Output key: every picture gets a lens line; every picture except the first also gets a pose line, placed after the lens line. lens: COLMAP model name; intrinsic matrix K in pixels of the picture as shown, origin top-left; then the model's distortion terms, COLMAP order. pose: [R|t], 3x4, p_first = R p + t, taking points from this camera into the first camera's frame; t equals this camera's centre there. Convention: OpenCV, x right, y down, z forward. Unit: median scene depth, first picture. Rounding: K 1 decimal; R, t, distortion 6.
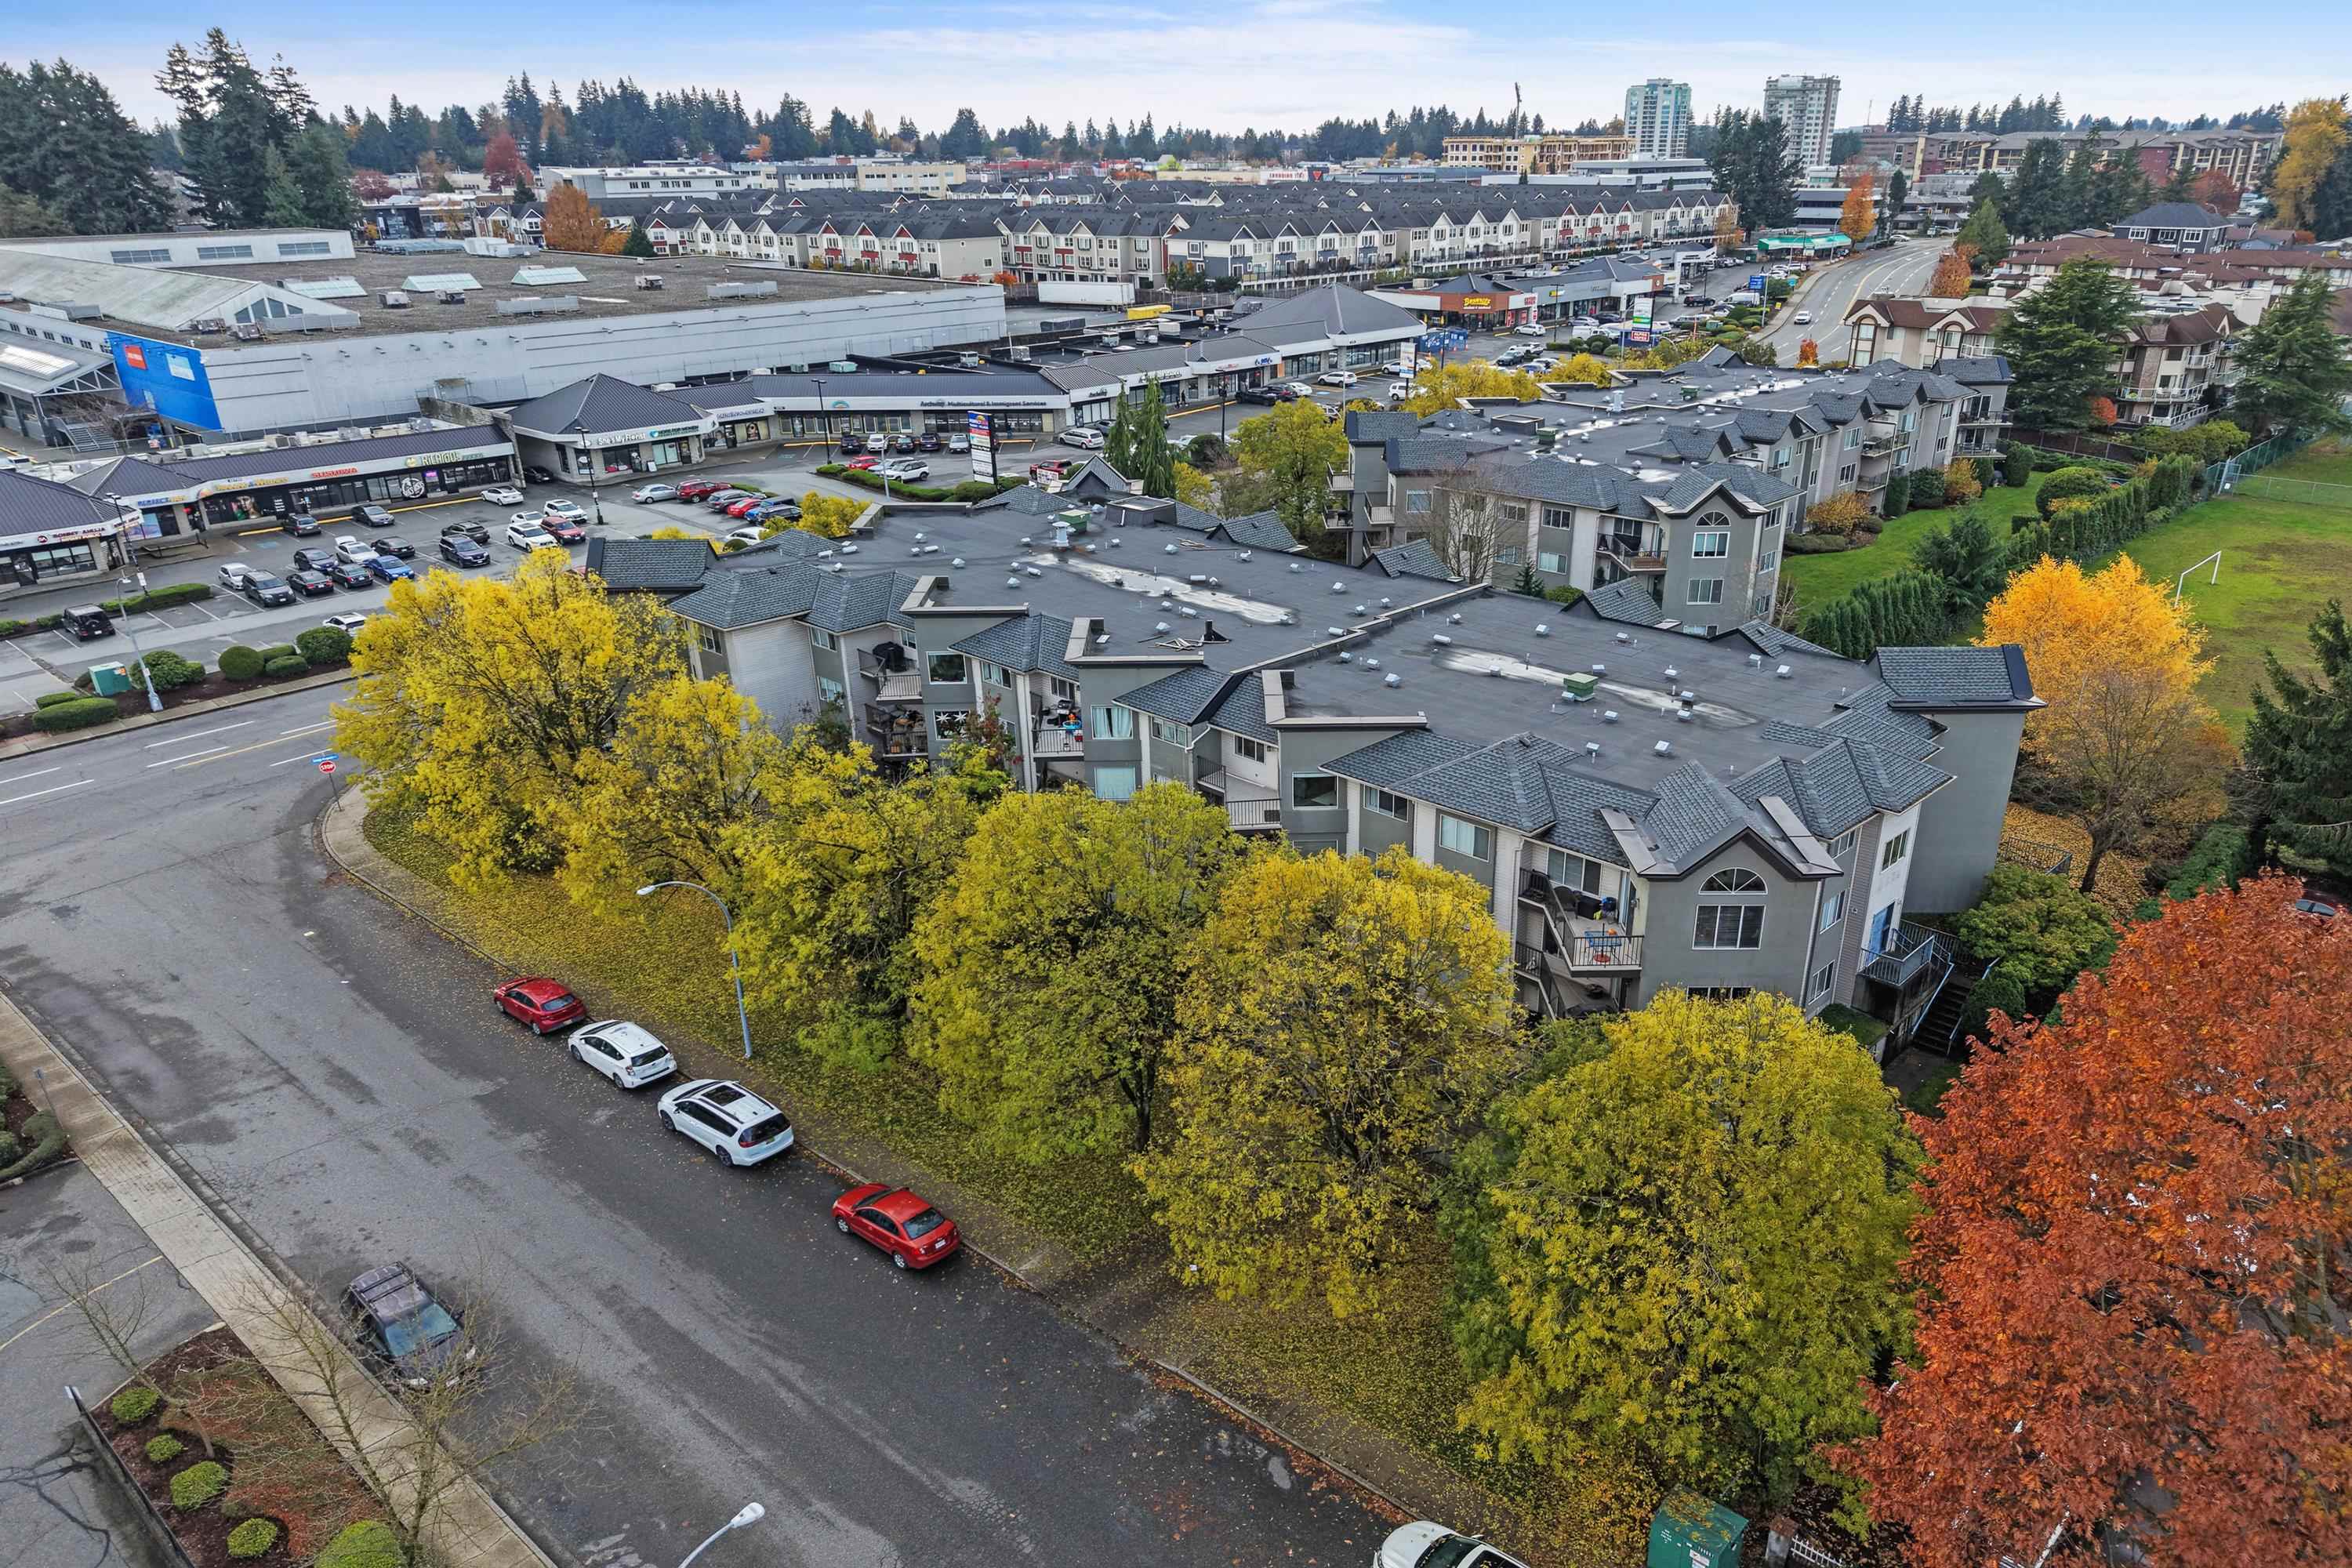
lens RADIAL K [[1573.3, 0, 1180.3], [0, 1573.3, 868.7], [0, 0, 1]] dist [-0.002227, 0.002145]
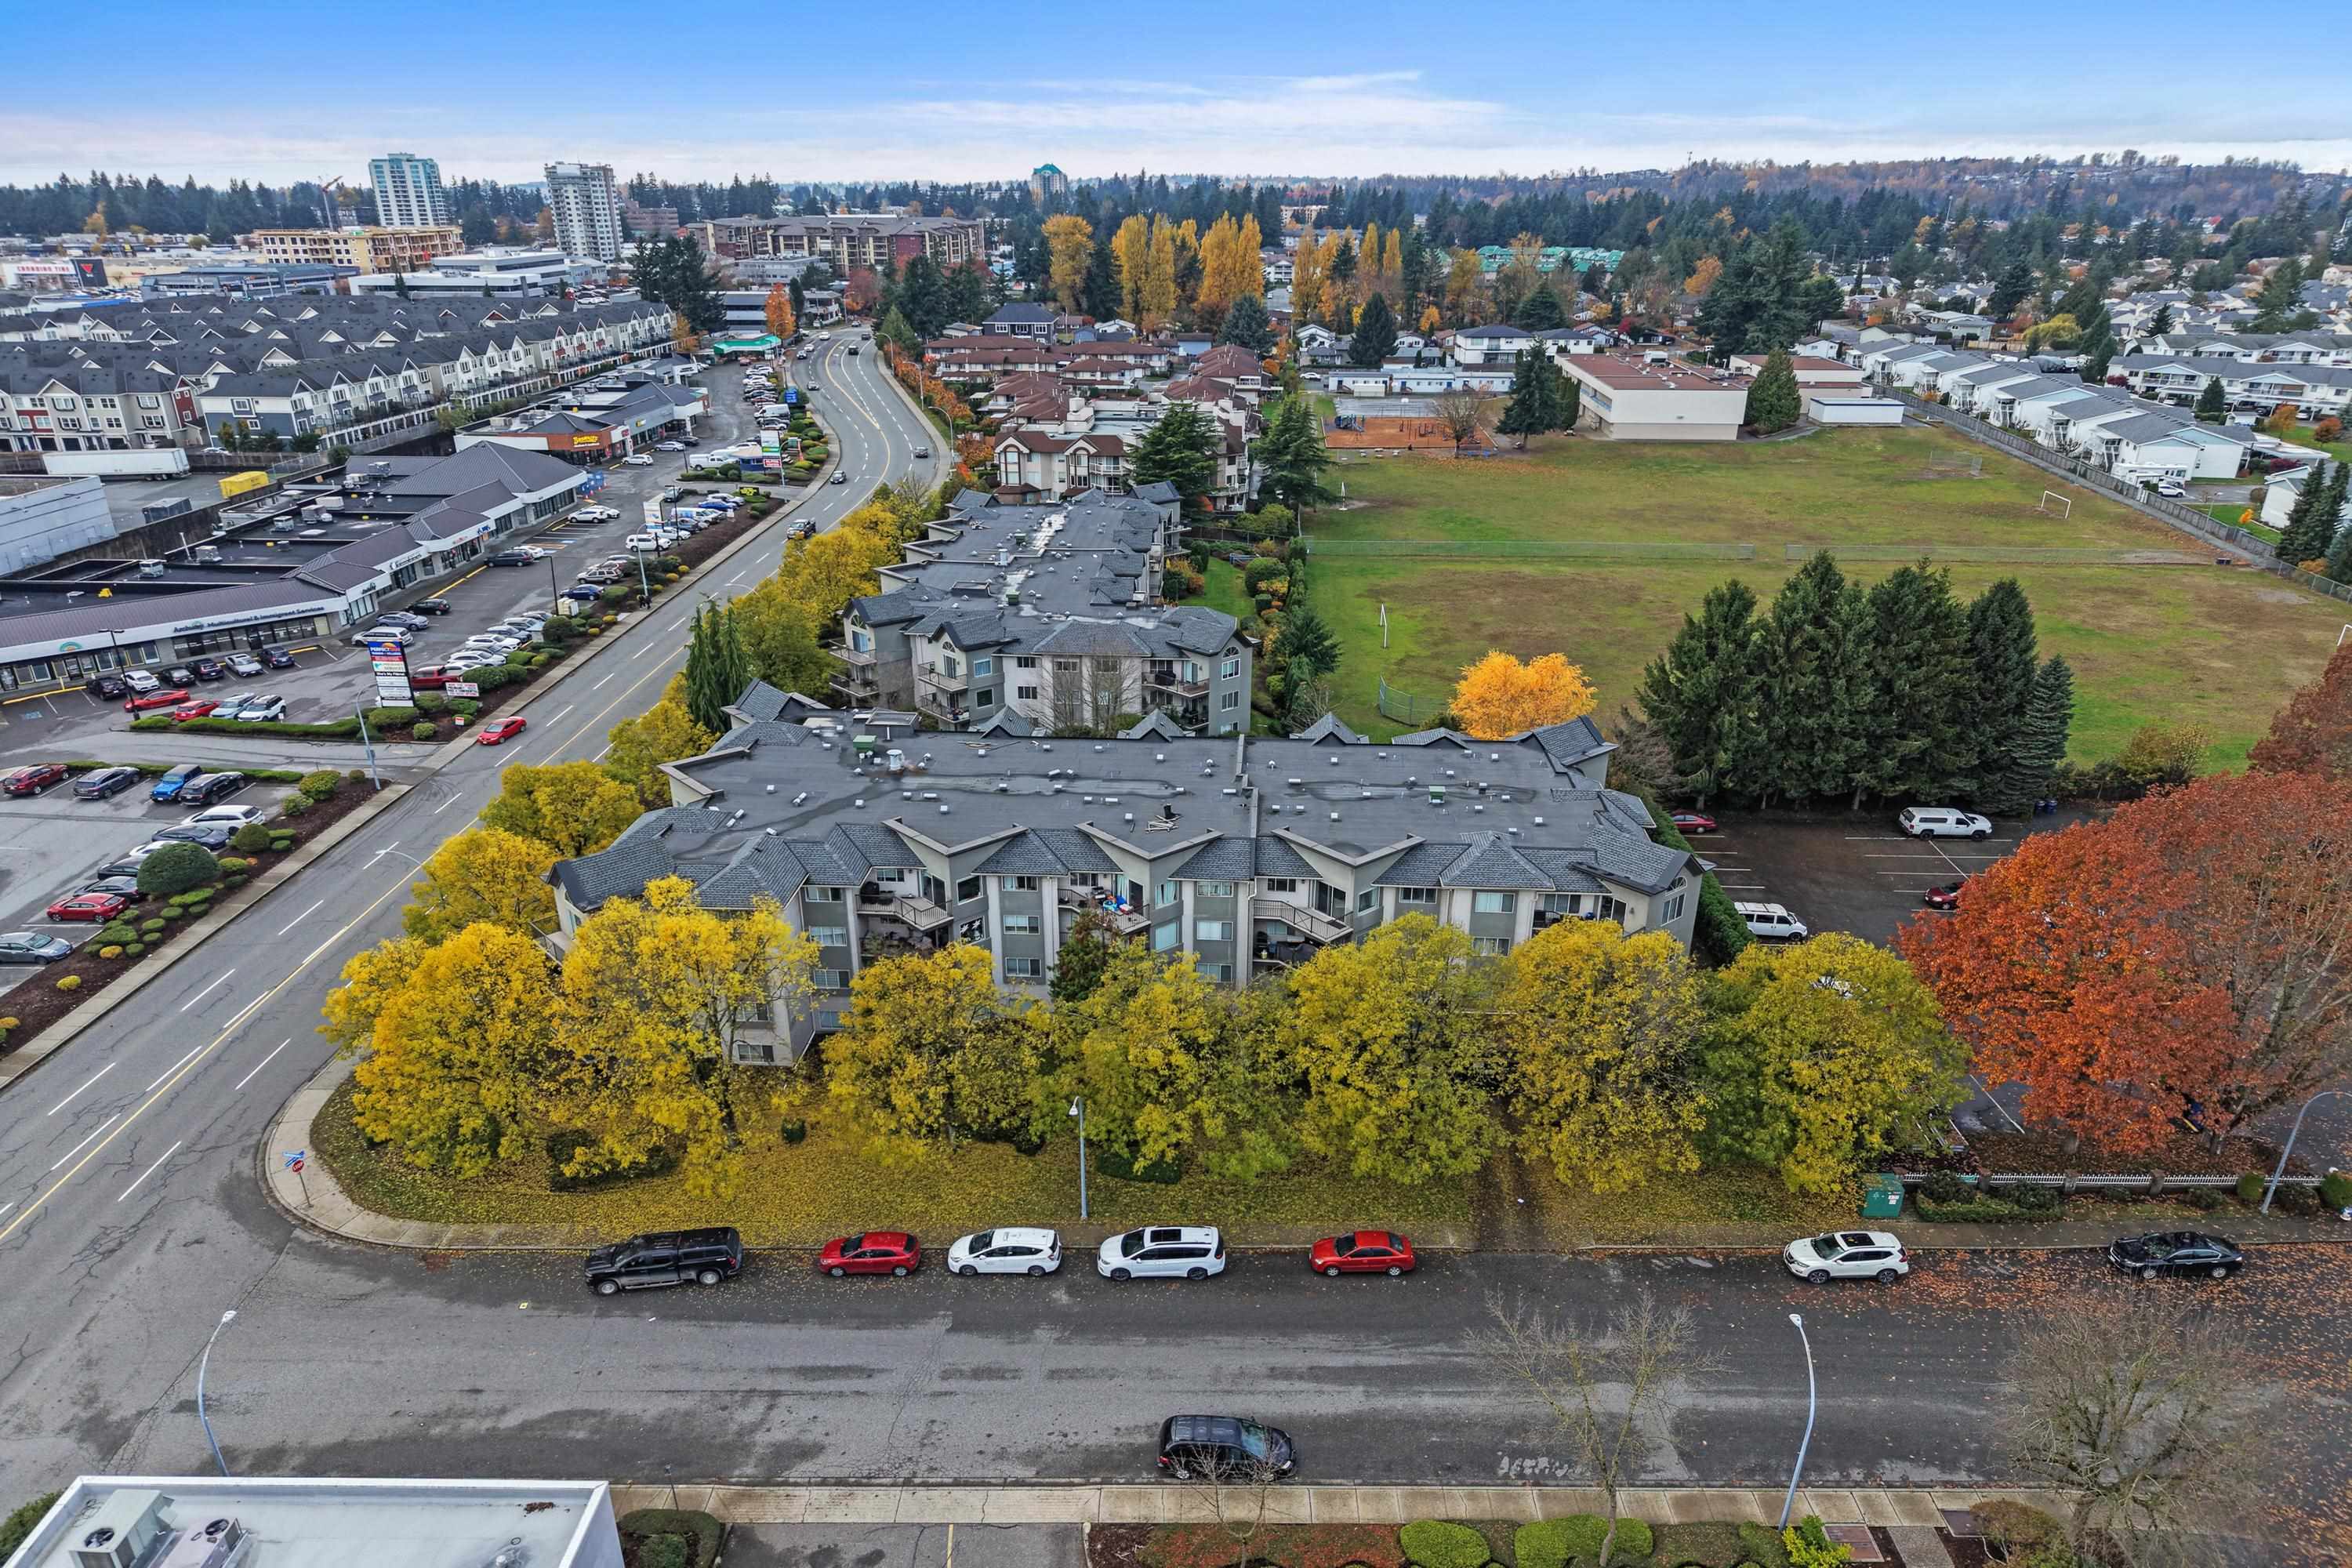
lens RADIAL K [[1532.4, 0, 1176.0], [0, 1532.4, 784.0], [0, 0, 1]] dist [0.003613, -0.032468]
pose [[0.769508, -0.216398, 0.600857, -0.158992], [0.264155, 0.964438, 0.009042, -0.038067], [-0.581446, 0.151762, 0.799305, -0.016817]]
